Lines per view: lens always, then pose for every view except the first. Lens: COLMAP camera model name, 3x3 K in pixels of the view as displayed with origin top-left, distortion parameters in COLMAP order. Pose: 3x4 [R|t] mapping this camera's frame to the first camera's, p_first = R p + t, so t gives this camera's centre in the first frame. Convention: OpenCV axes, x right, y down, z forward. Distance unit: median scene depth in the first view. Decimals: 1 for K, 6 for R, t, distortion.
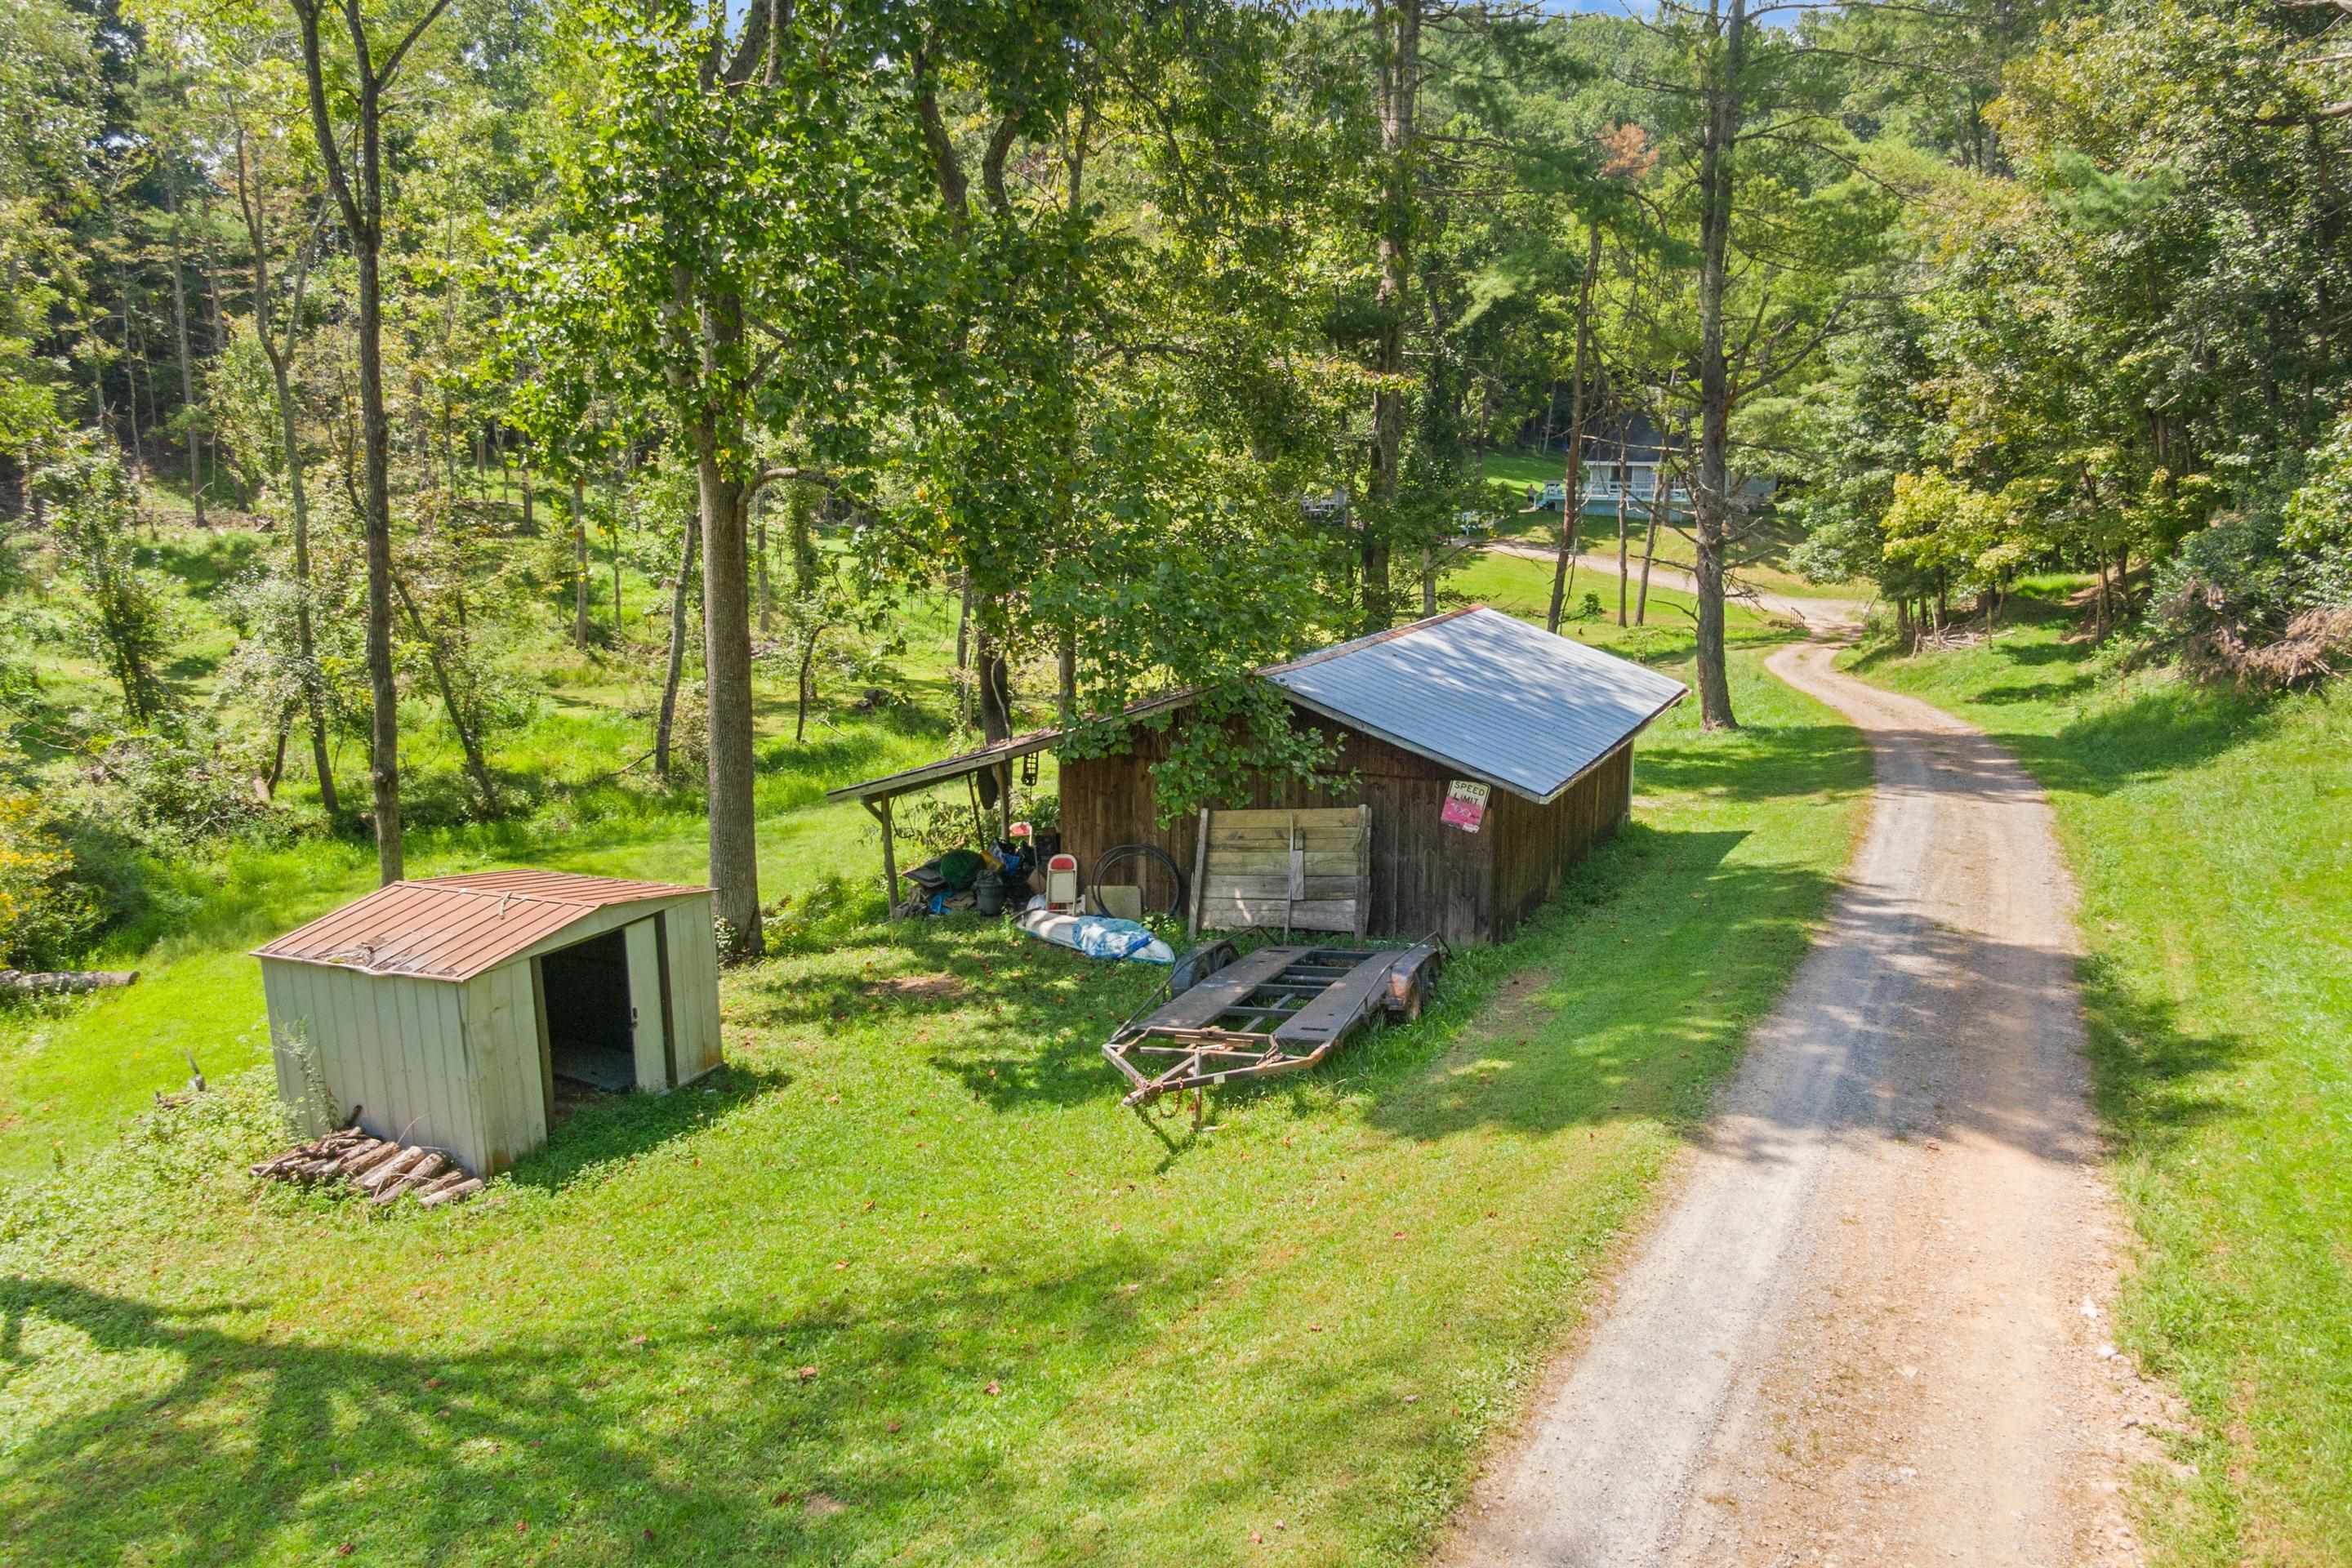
lens RADIAL K [[1699.5, 0, 1177.8], [0, 1699.5, 784.7], [0, 0, 1]] dist [0.024762, -0.032226]
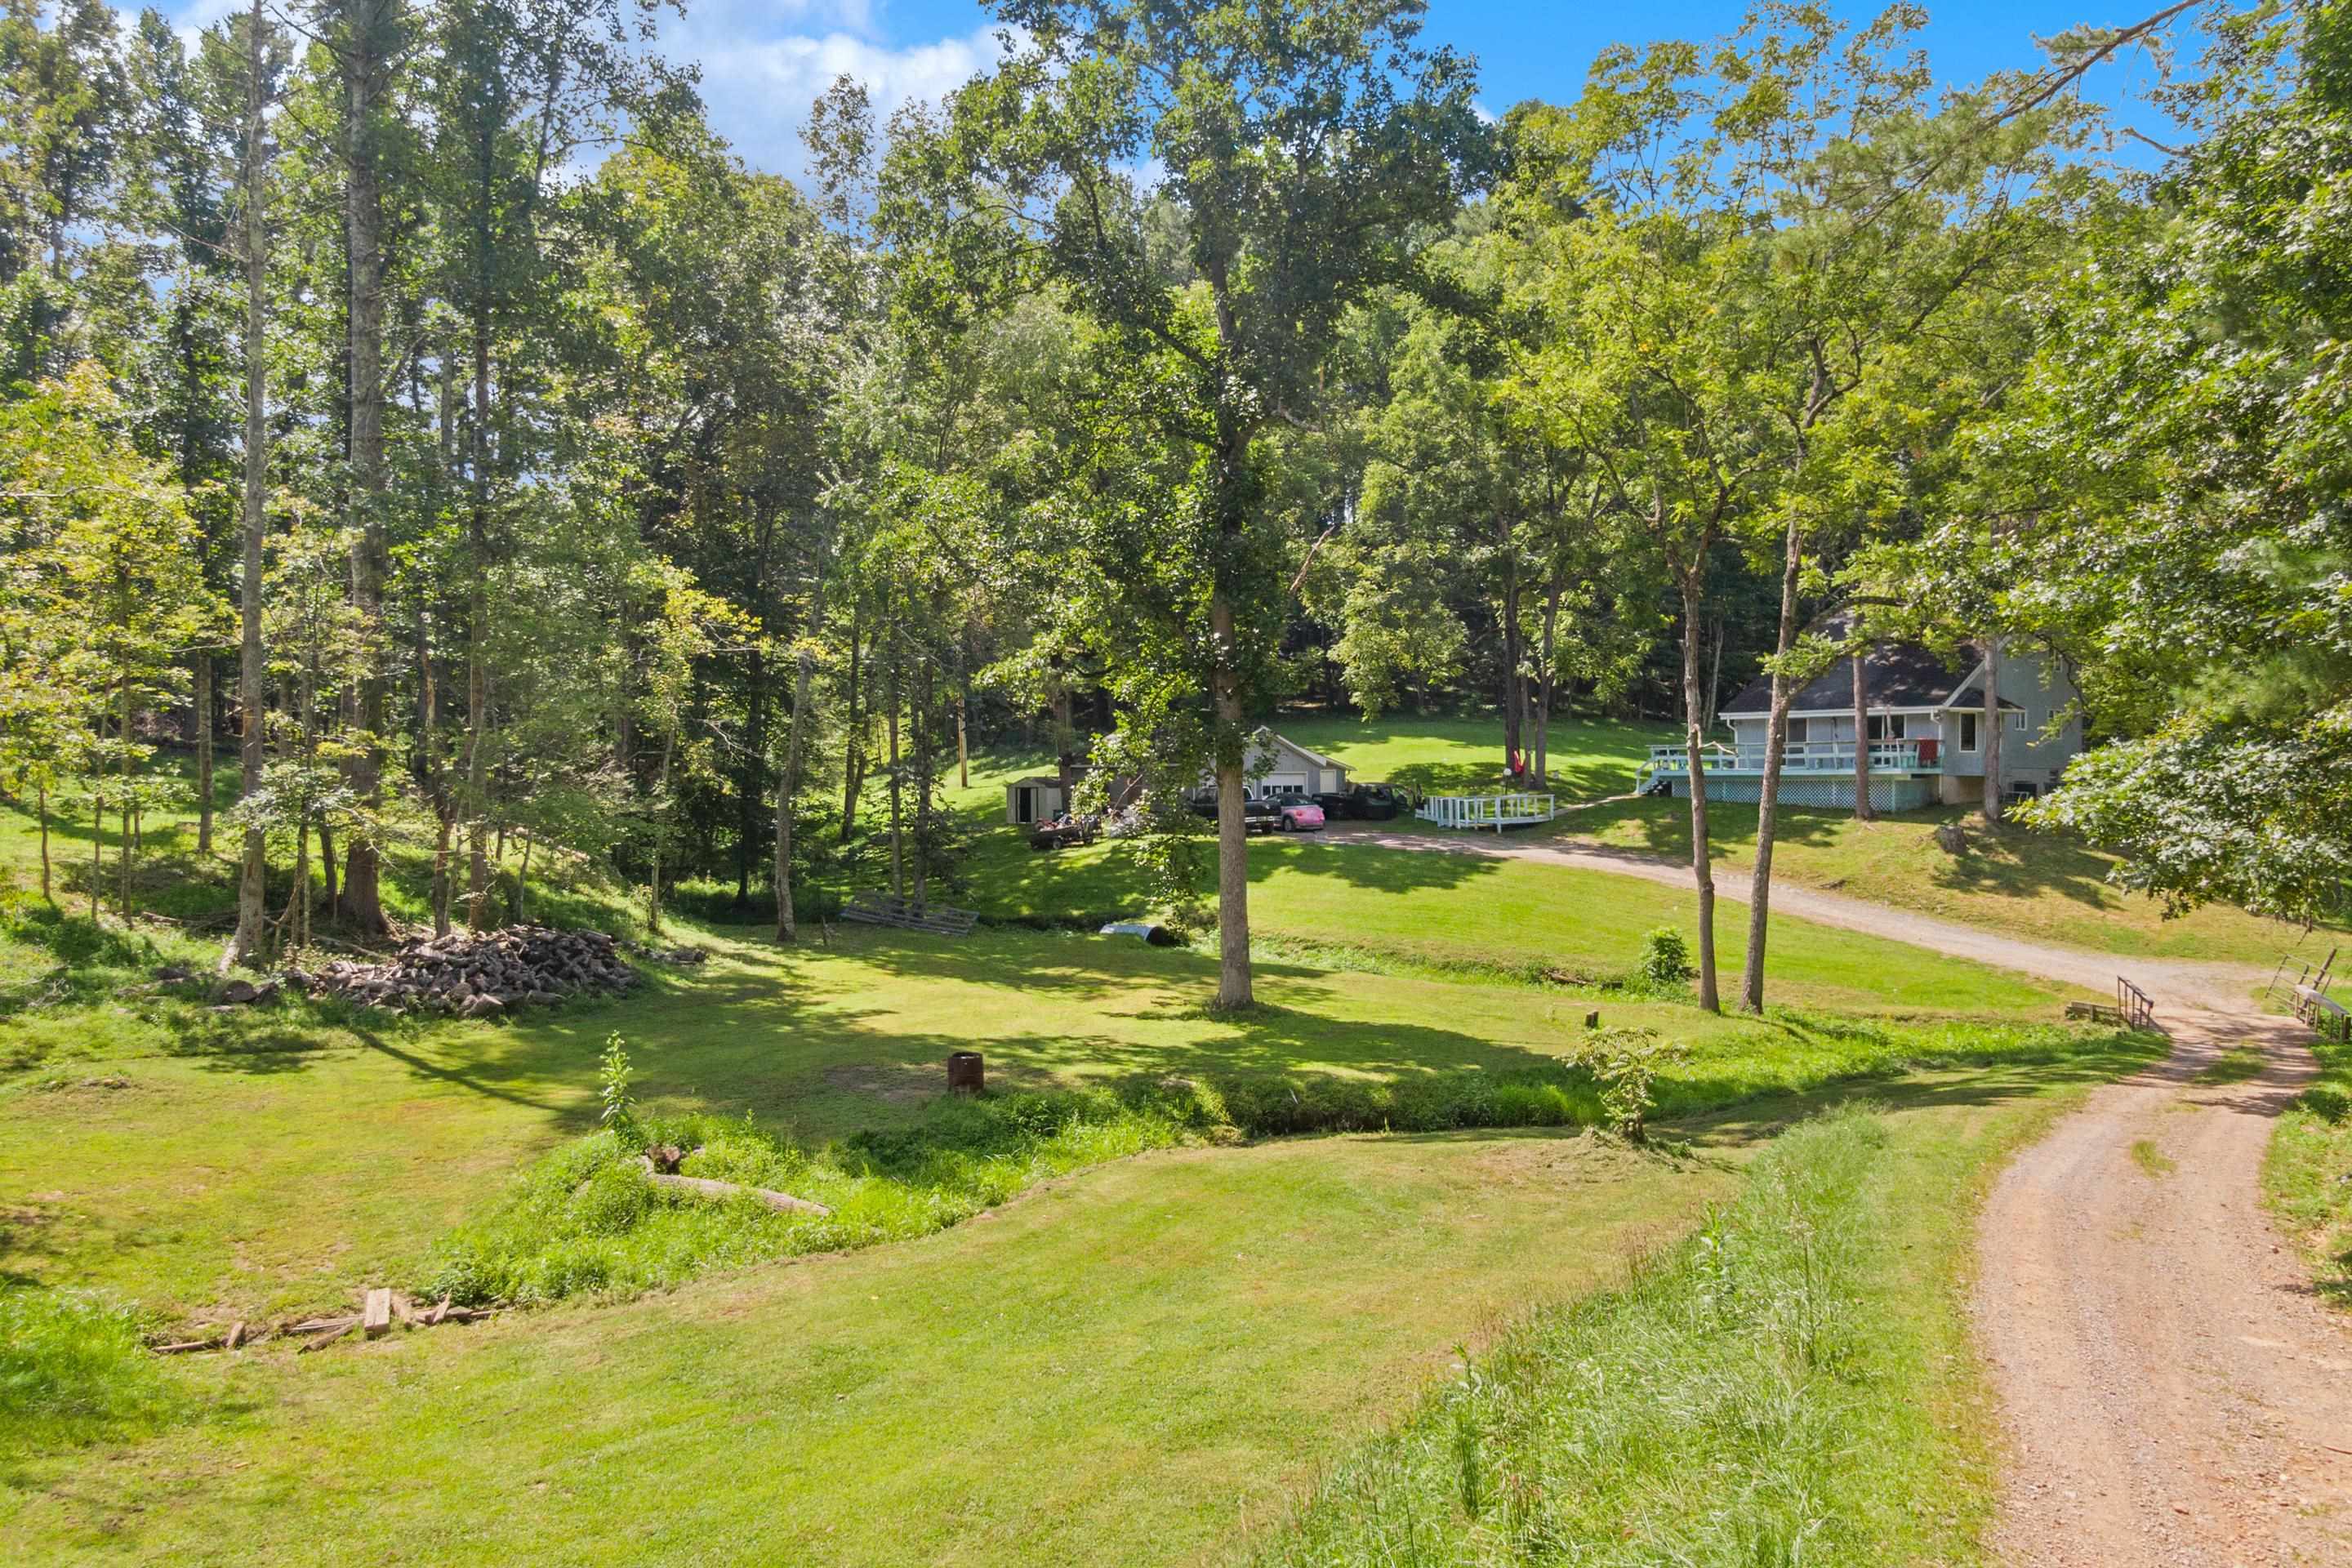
lens RADIAL K [[1699.5, 0, 1151.5], [0, 1699.5, 791.1], [0, 0, 1]] dist [0.024762, -0.032226]
pose [[0.983837, 0.004157, -0.179021, 0.191590], [-0.039367, 0.980293, -0.193588, -0.055582], [0.174688, 0.197506, 0.964611, 0.516247]]
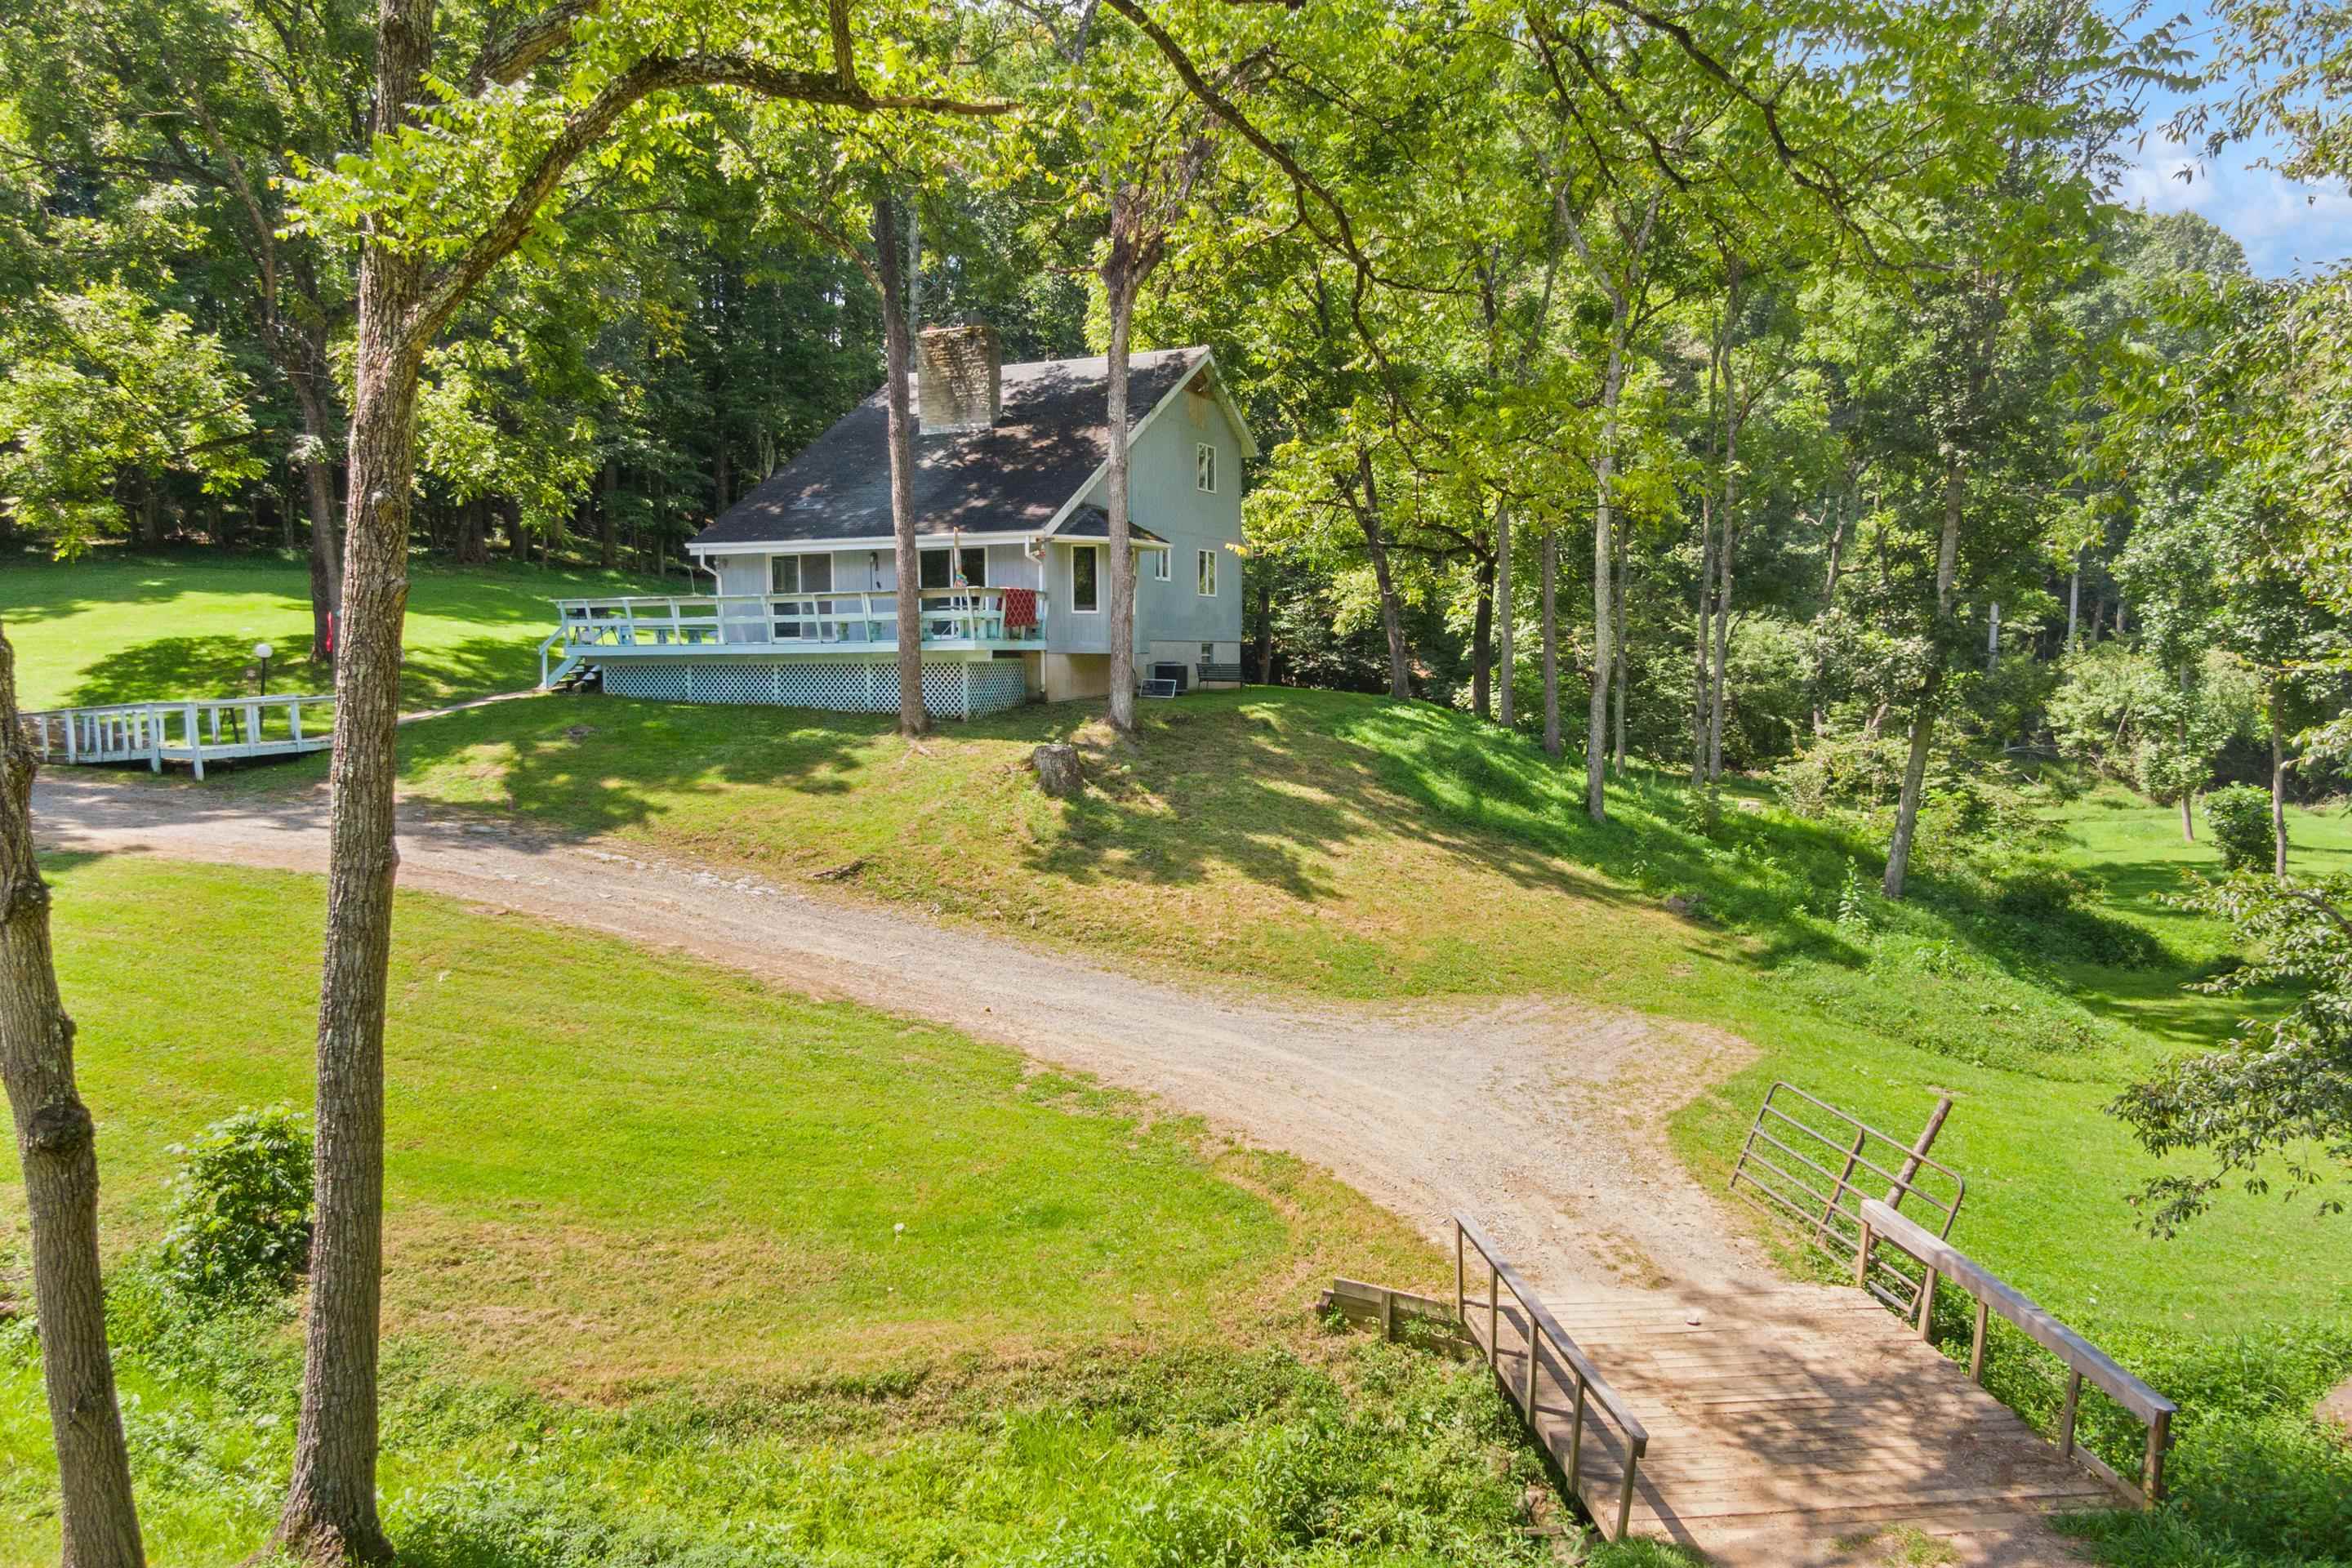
lens RADIAL K [[1699.5, 0, 1177.0], [0, 1699.5, 780.5], [0, 0, 1]] dist [0.024762, -0.032226]
pose [[0.951678, -0.026202, 0.305979, 0.286855], [0.067204, 0.989973, -0.124247, -0.124948], [-0.299656, 0.138806, 0.943896, 0.846343]]
